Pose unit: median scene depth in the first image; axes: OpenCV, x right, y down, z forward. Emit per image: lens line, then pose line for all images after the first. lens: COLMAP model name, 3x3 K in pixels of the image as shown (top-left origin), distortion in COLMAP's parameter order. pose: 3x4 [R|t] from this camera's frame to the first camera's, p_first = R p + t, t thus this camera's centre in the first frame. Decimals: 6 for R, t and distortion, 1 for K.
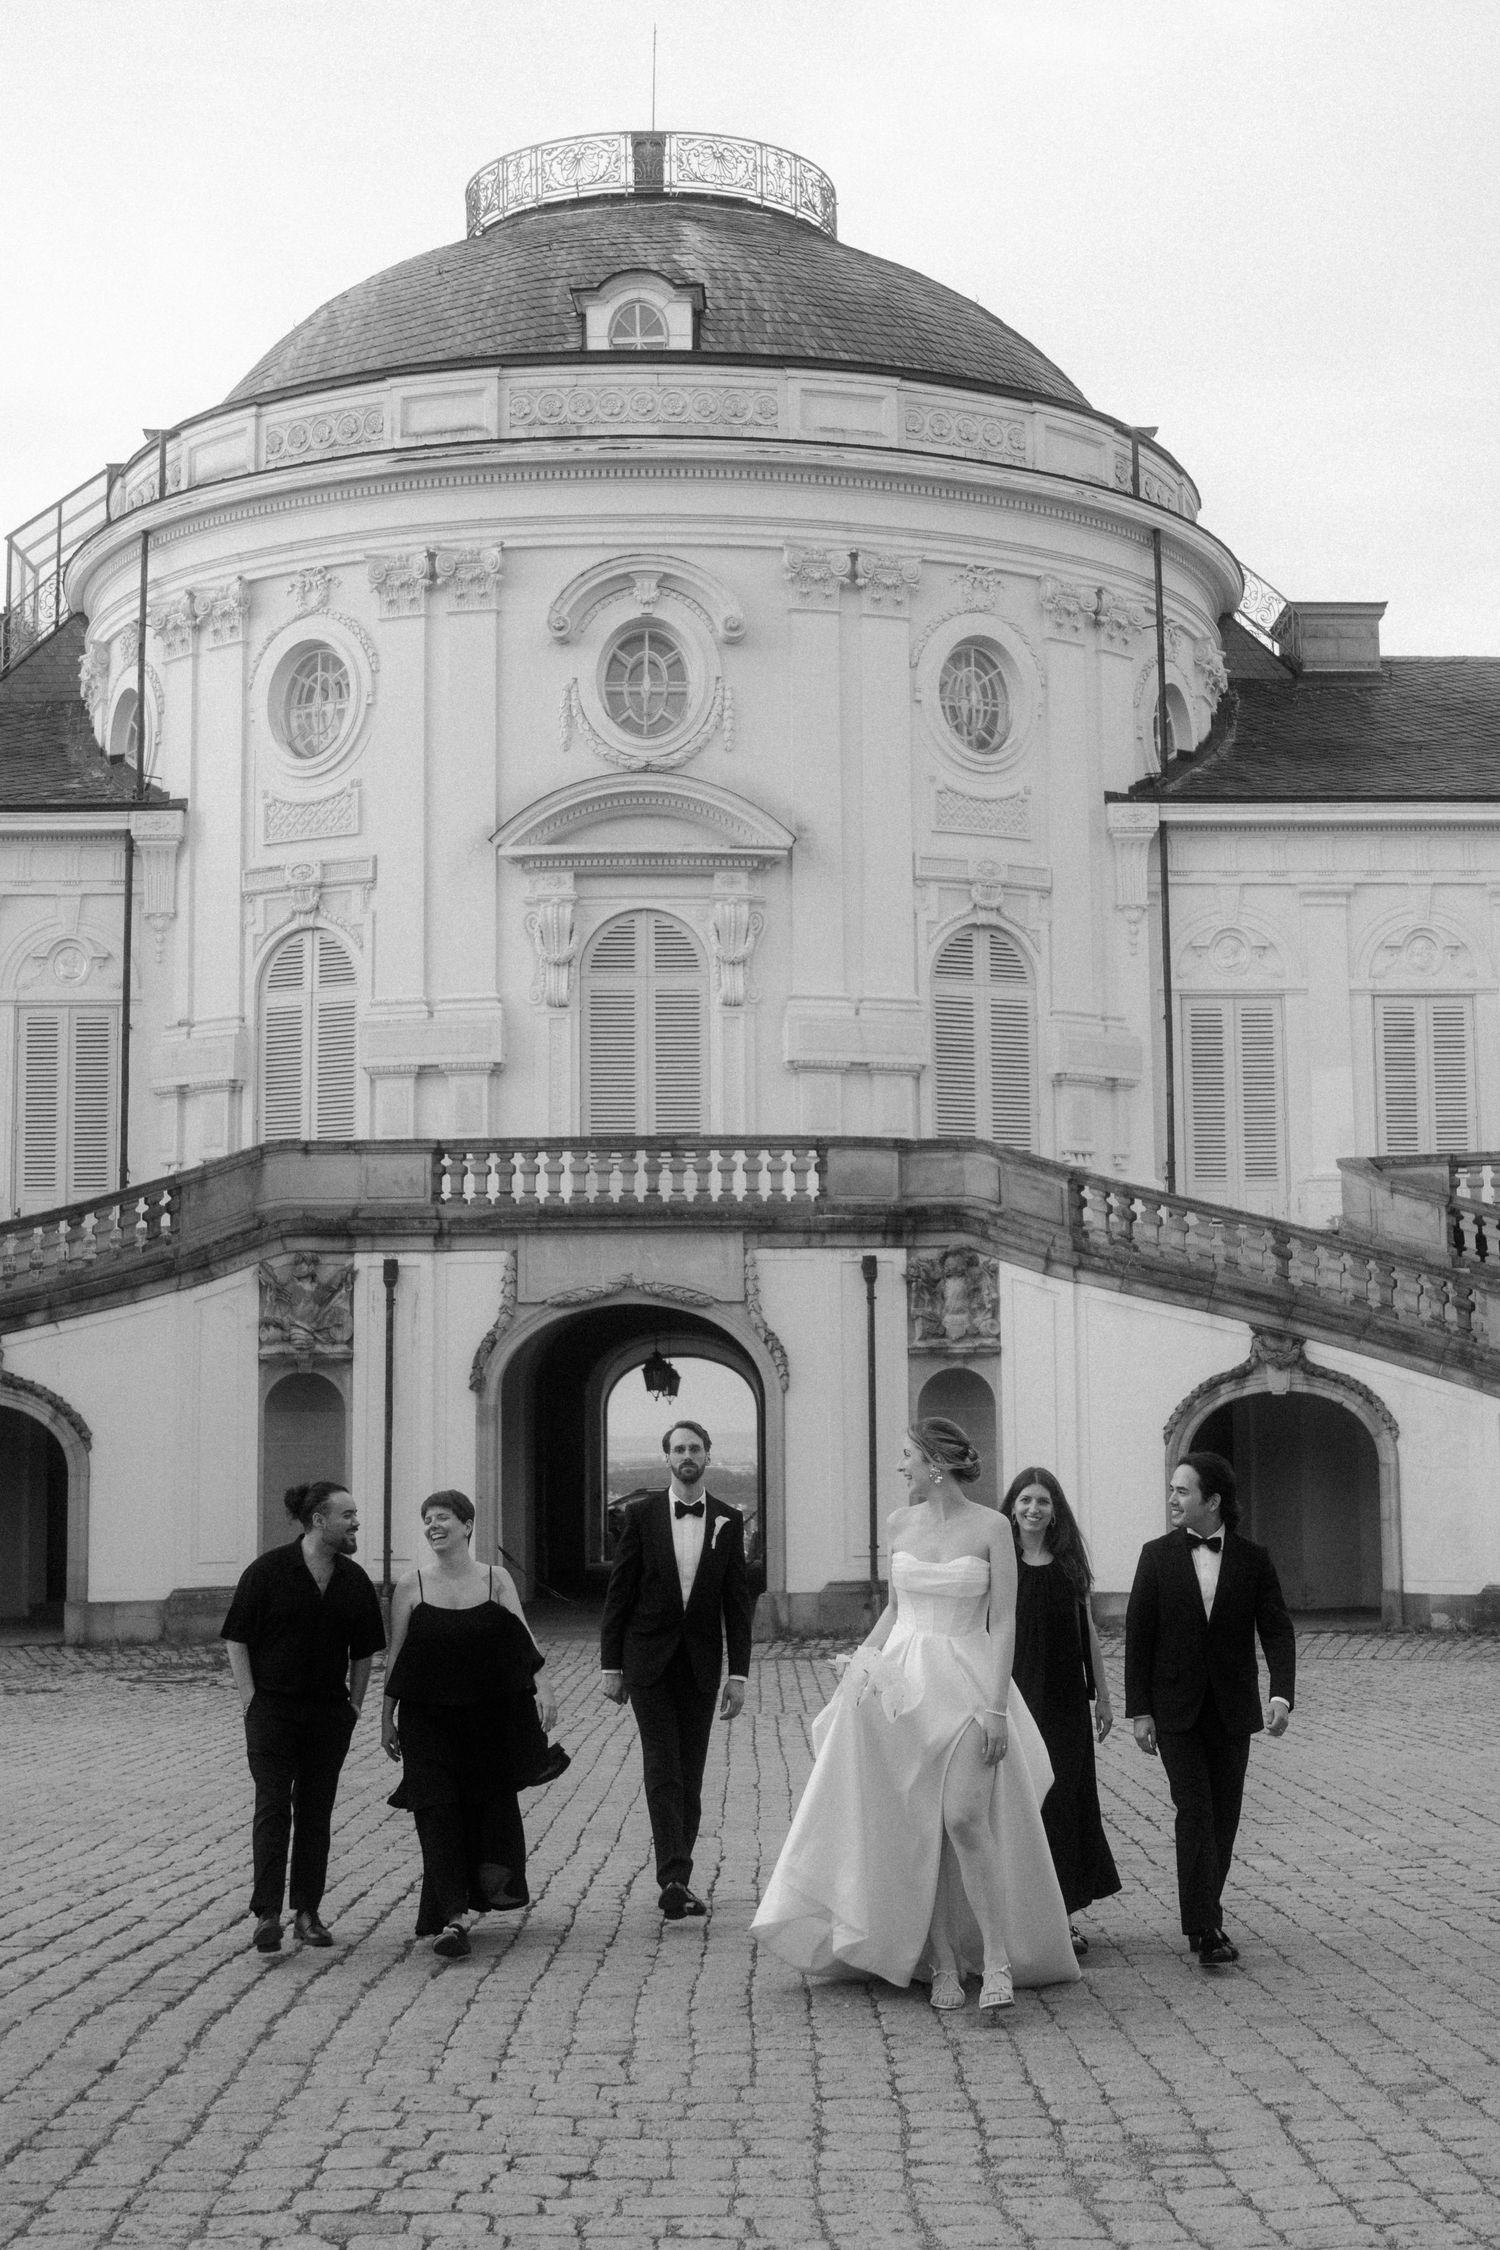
lens RADIAL K [[2634.4, 0, 766.9], [0, 2634.4, 1129.1], [0, 0, 1]] dist [-0.064855, 0.024980]
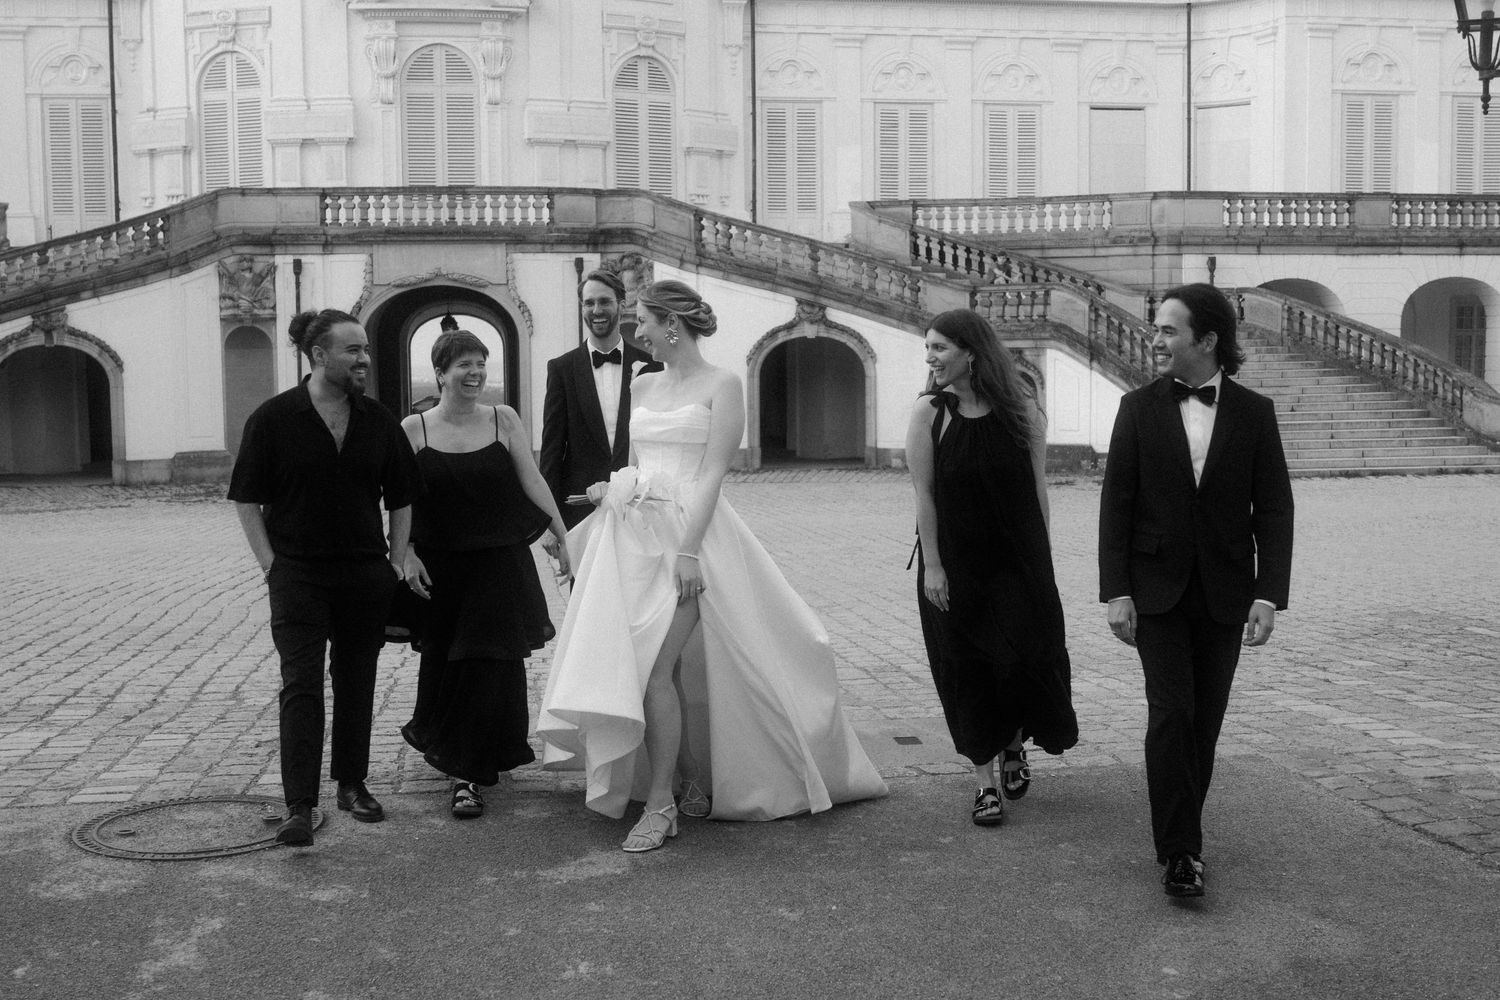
lens RADIAL K [[1731.7, 0, 723.4], [0, 1731.7, 505.1], [0, 0, 1]] dist [-0.068929, 0.052230]
pose [[0.991223, -0.012921, 0.131564, -0.015439], [-0.012982, 0.980888, 0.194139, -0.011687], [-0.131558, -0.194143, 0.972112, -0.122792]]
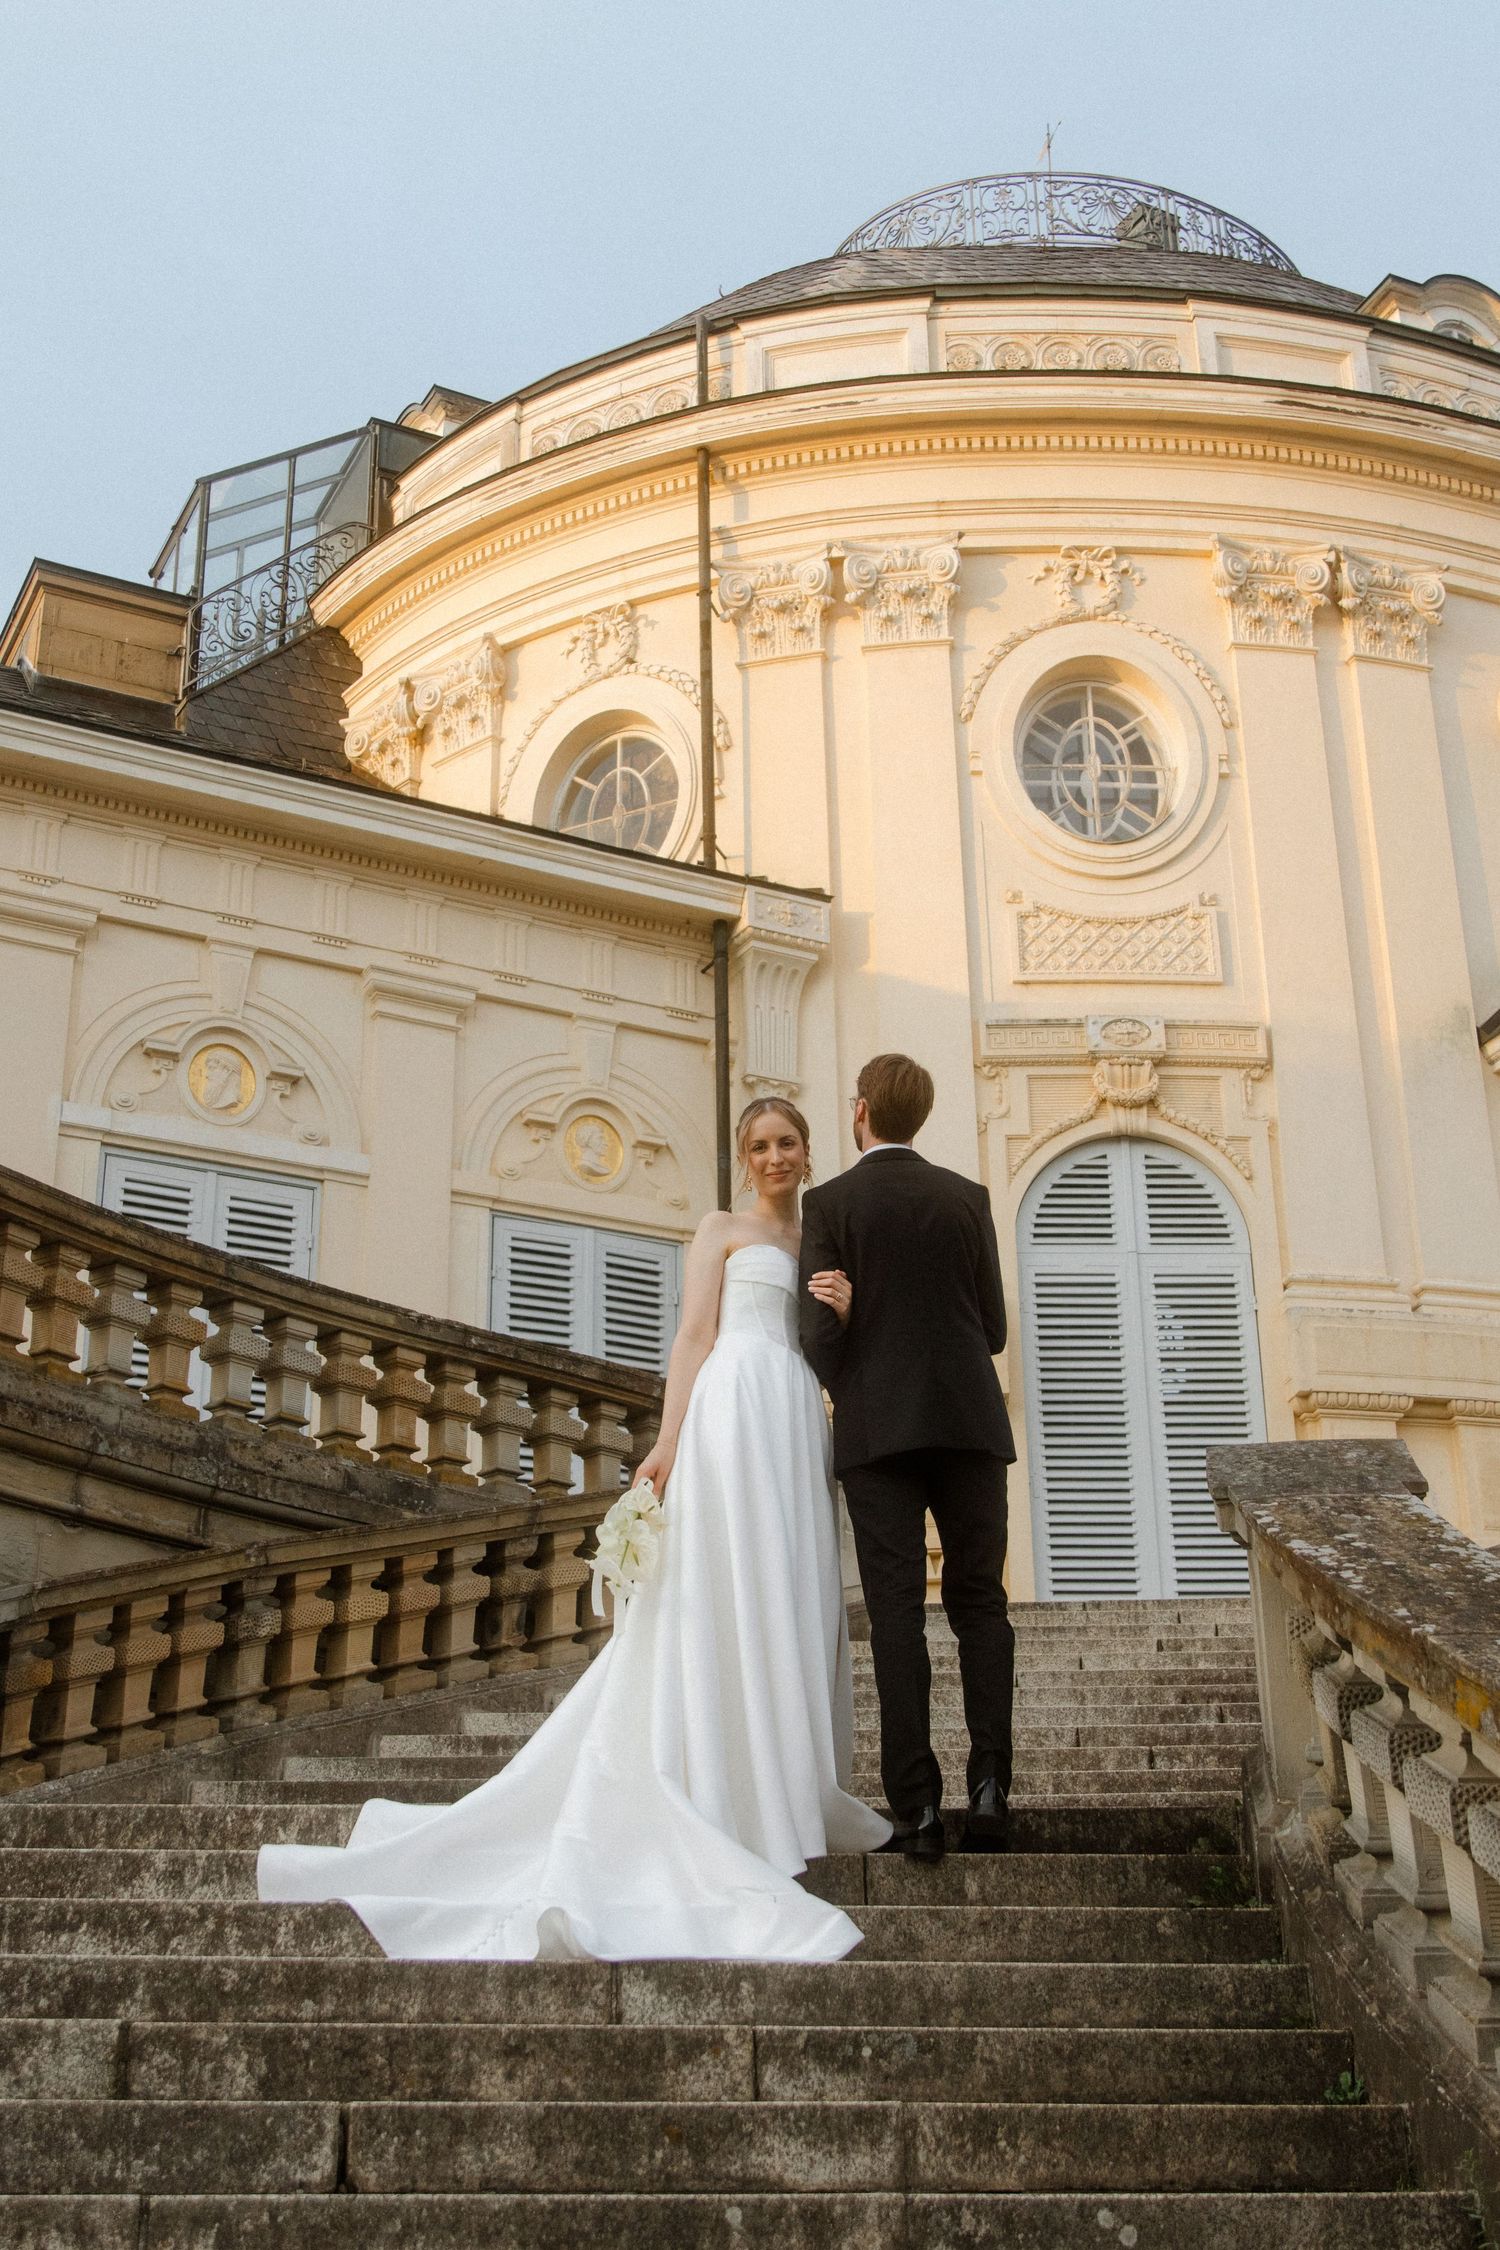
lens RADIAL K [[2661.5, 0, 683.0], [0, 2661.5, 1124.9], [0, 0, 1]] dist [0.018750, 0.018332]
pose [[0.901697, 0.171965, 0.396699, -0.479272], [-0.051458, 0.953664, -0.296439, 0.088245], [-0.429295, 0.246885, 0.868765, 0.577632]]
